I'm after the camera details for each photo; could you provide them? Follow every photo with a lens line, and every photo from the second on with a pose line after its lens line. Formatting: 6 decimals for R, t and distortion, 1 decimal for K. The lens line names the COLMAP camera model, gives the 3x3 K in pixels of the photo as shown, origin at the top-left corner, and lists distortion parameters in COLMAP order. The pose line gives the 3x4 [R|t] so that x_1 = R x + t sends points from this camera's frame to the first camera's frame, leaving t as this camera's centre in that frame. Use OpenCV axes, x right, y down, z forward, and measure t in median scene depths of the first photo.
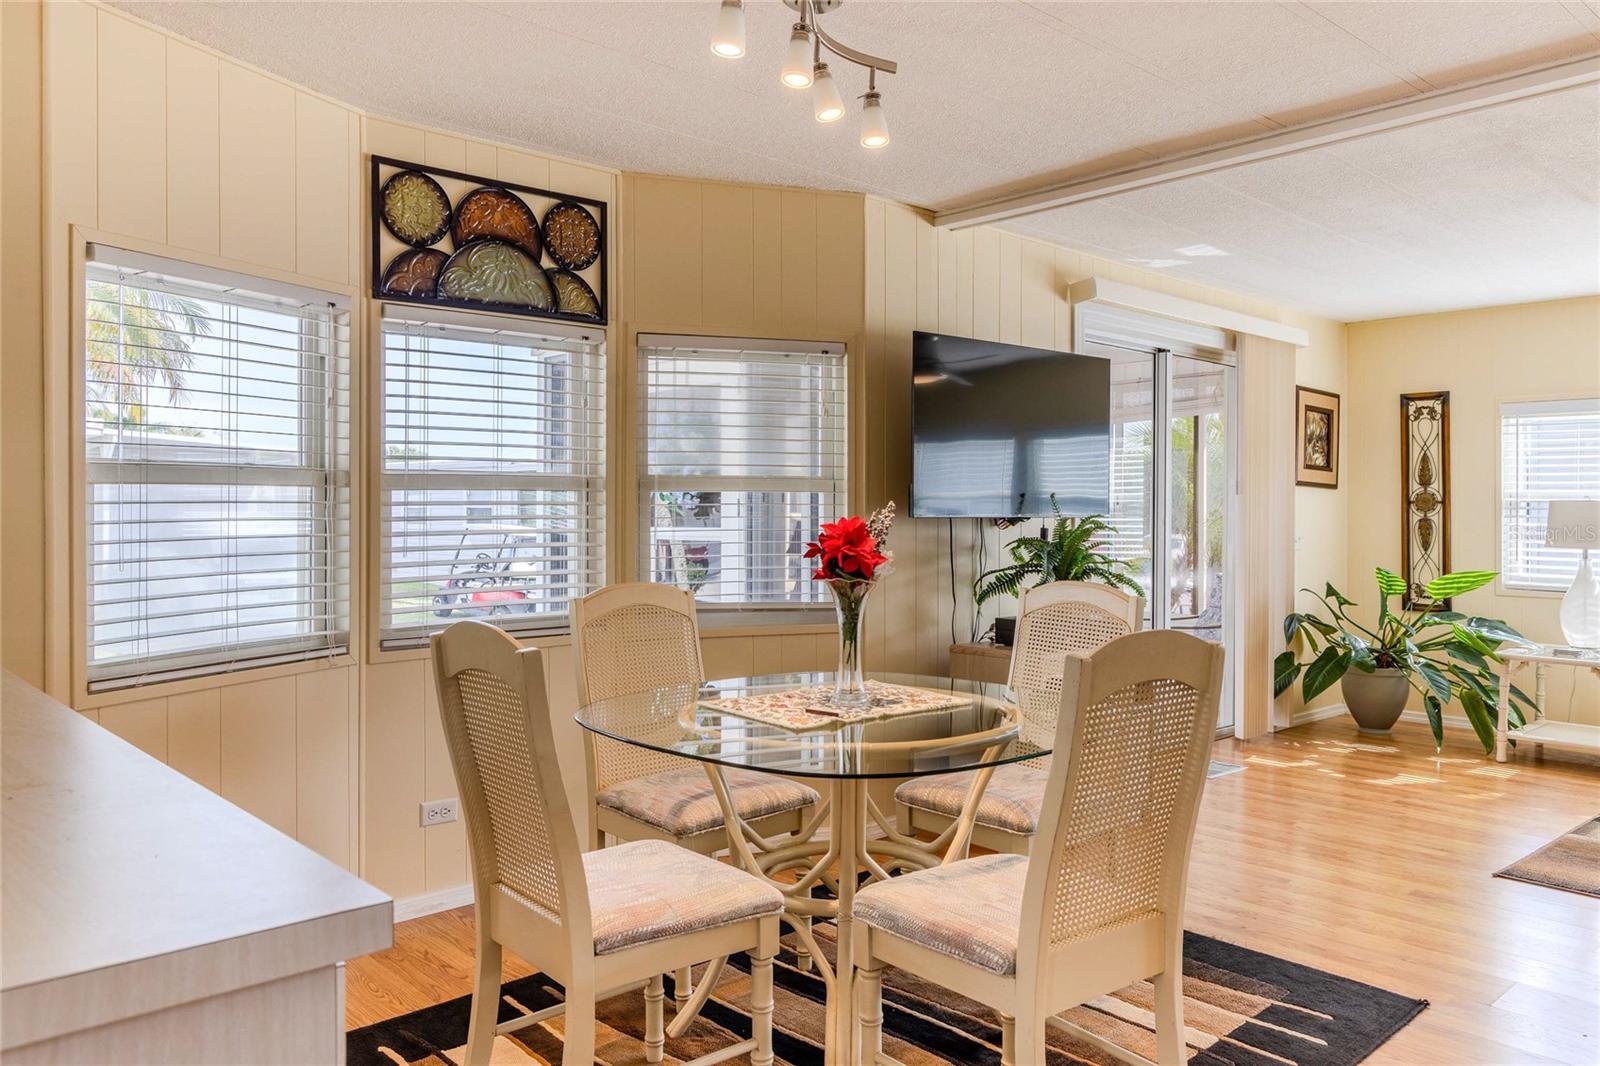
lens RADIAL K [[1142.8, 0, 799.3], [0, 1142.8, 515.7], [0, 0, 1]] dist [-0.026640, 0.001305]
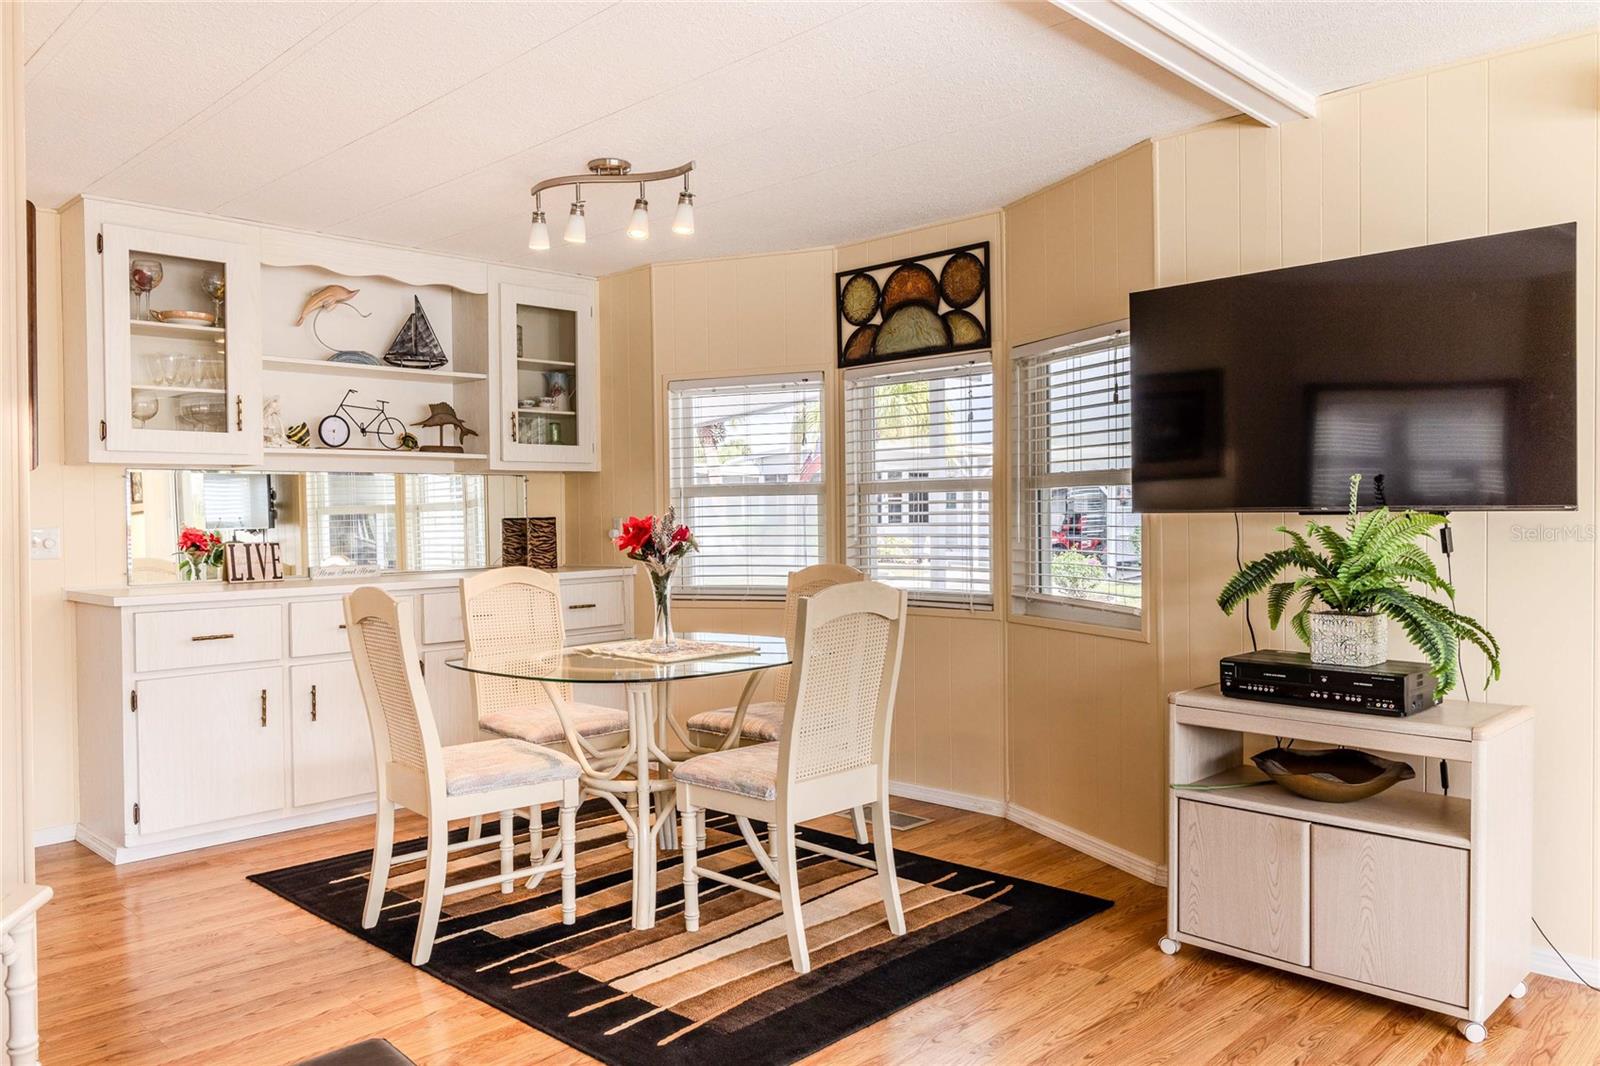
lens RADIAL K [[1167.7, 0, 799.4], [0, 1167.7, 502.3], [0, 0, 1]] dist [-0.000282, -0.000319]
pose [[0.076114, -0.015477, -0.996979, 0.674670], [0.002726, 0.999879, -0.015314, 0.005327], [0.997095, -0.001552, 0.076147, 0.485972]]
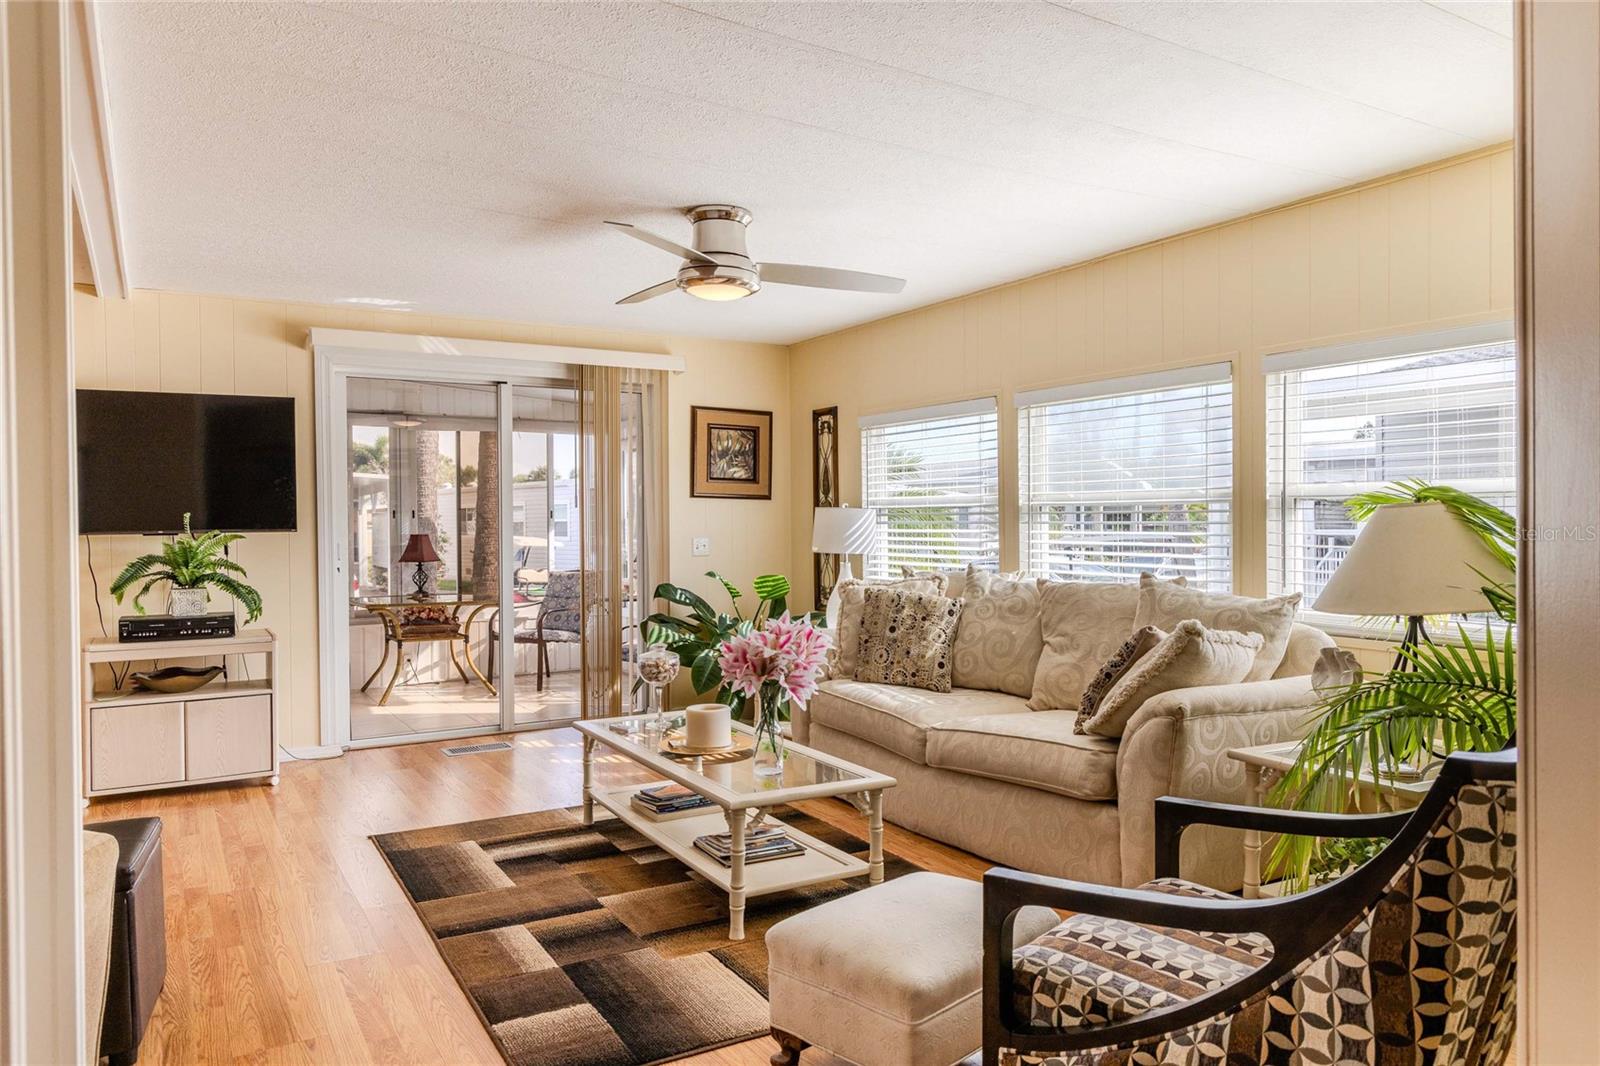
lens RADIAL K [[1083.1, 0, 810.3], [0, 1083.1, 526.1], [0, 0, 1]] dist [0.024113, -0.000588]
pose [[0.981870, -0.015231, -0.188942, 0.835792], [0.014725, 0.999883, -0.004079, 0.007790], [0.188982, 0.001223, 0.981980, -0.006891]]
